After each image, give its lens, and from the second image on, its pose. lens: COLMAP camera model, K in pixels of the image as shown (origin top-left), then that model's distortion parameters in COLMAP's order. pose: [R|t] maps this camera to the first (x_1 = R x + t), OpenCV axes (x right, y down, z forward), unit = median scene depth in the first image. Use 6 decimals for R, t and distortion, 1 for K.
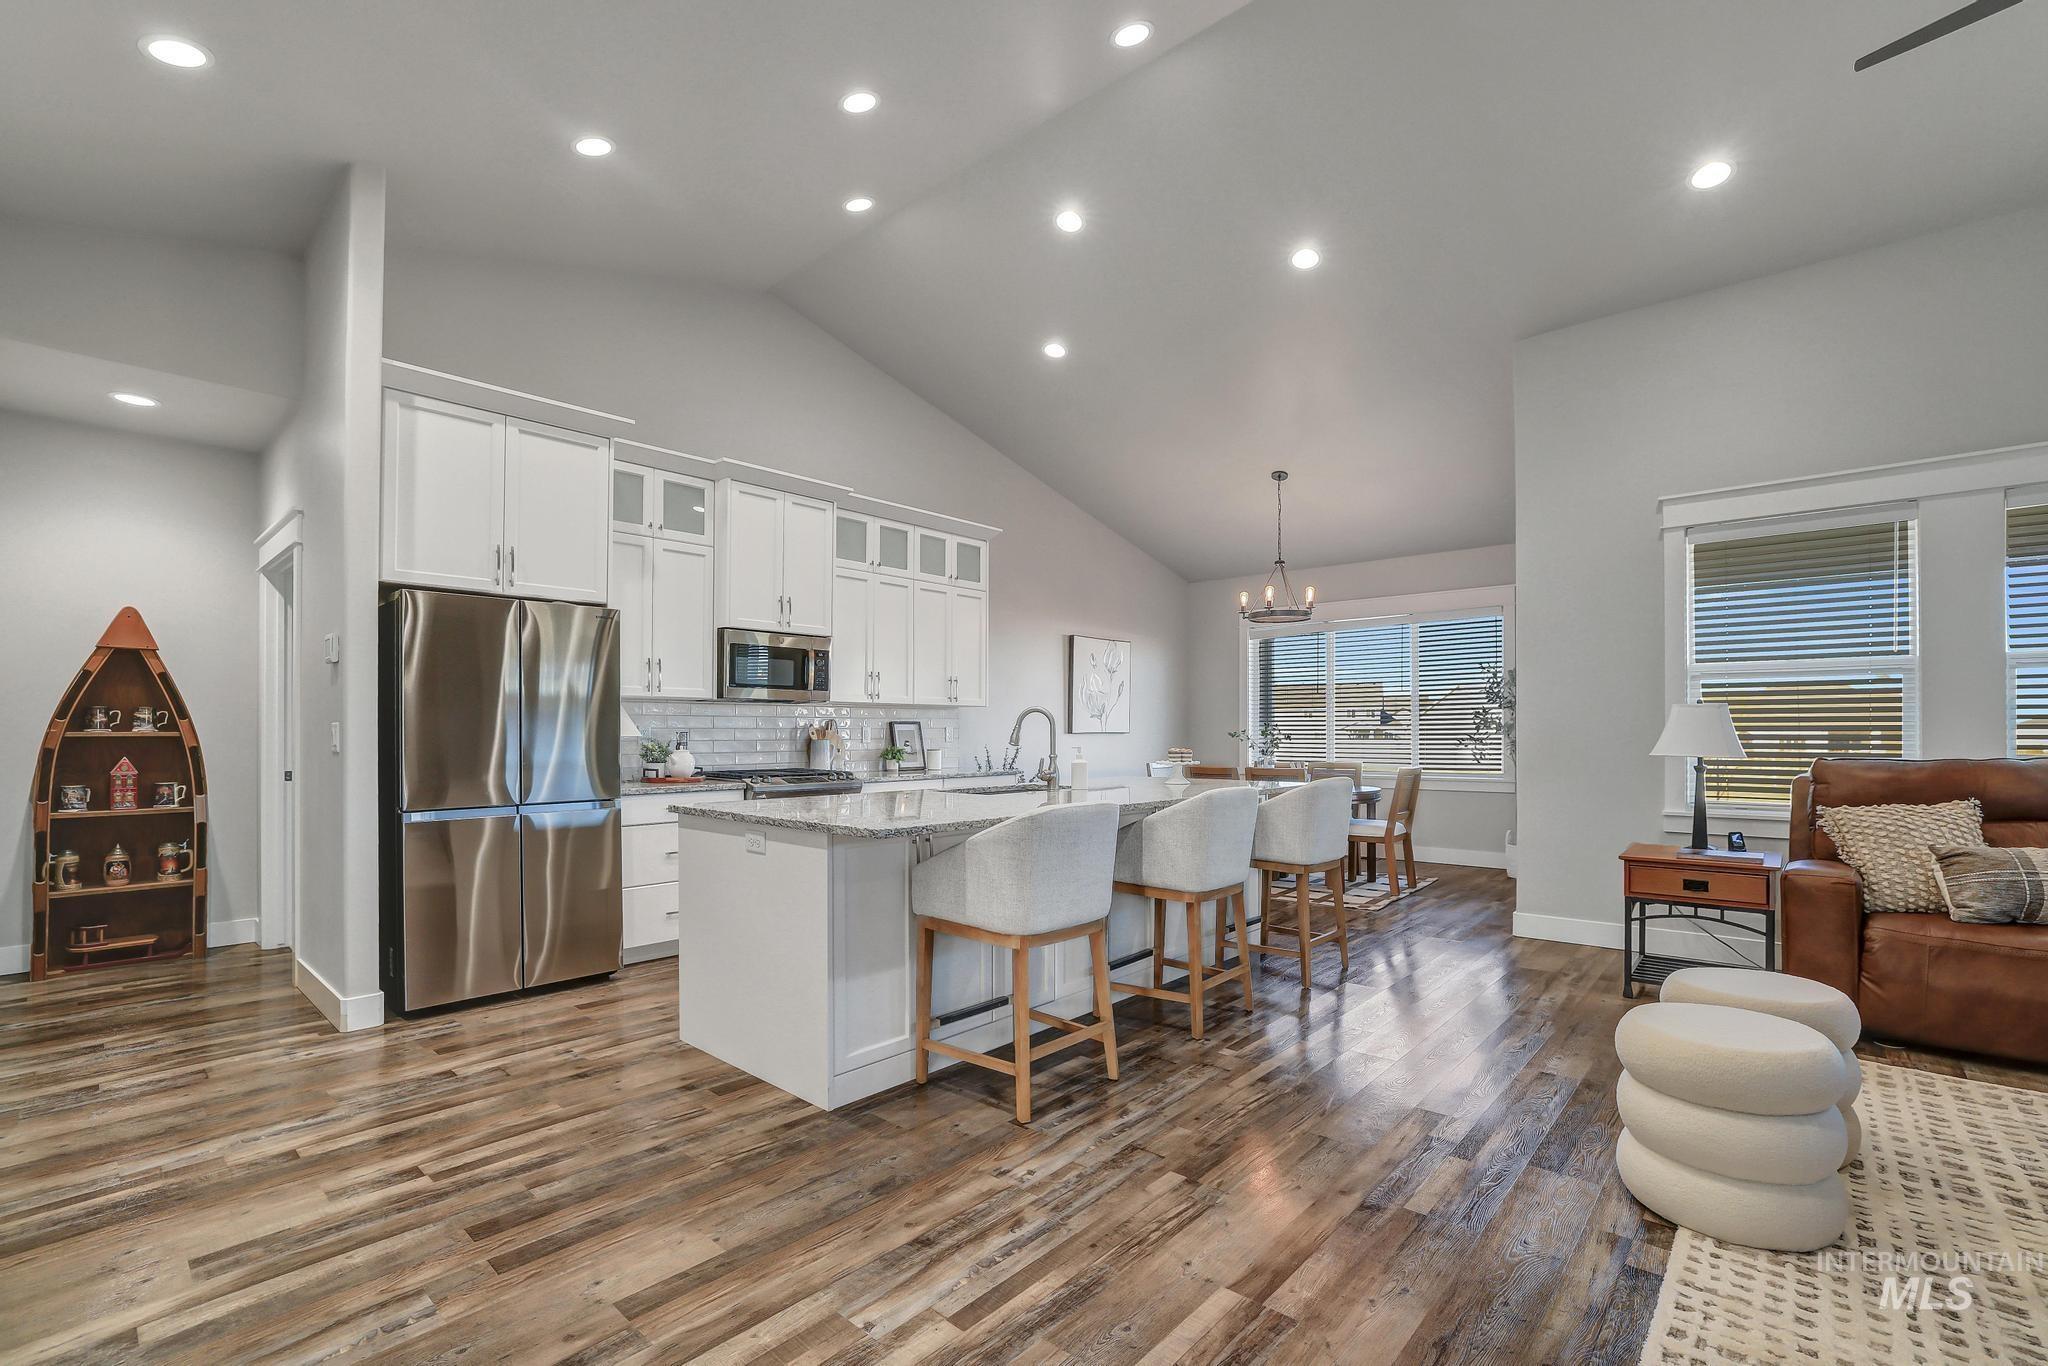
lens RADIAL K [[901.0, 0, 1000.9], [0, 901.0, 702.5], [0, 0, 1]] dist [-0.024151, 0.004185]
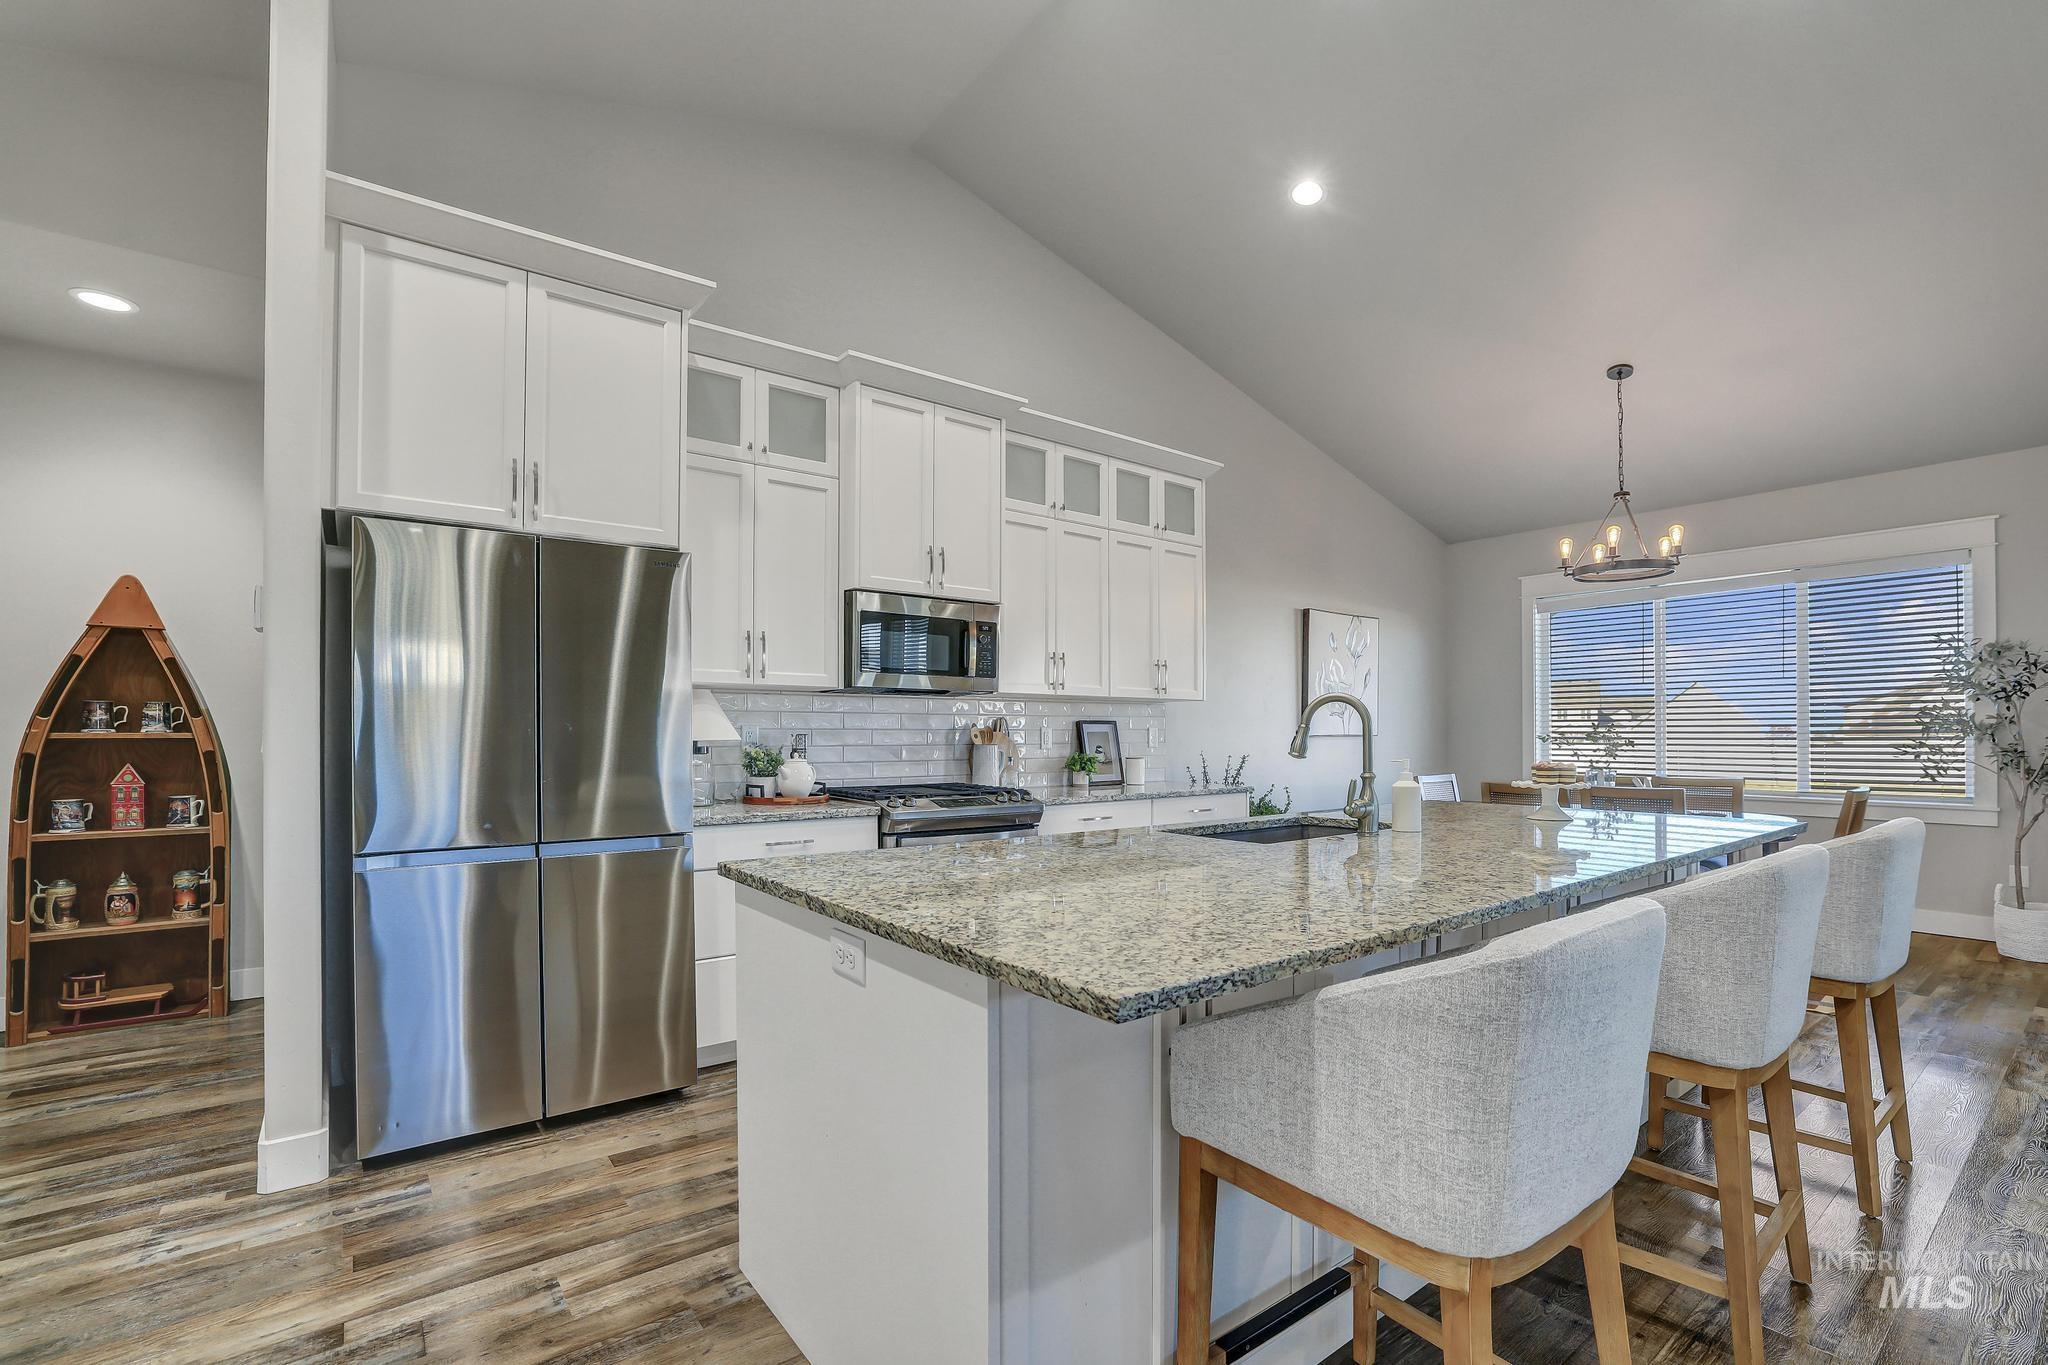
lens RADIAL K [[901.0, 0, 998.0], [0, 901.0, 707.2], [0, 0, 1]] dist [-0.024151, 0.004185]
pose [[0.981858, -0.003762, -0.189581, -0.064229], [0.004436, 0.999985, 0.003128, 0.010903], [0.189566, -0.003912, 0.981860, 0.352613]]
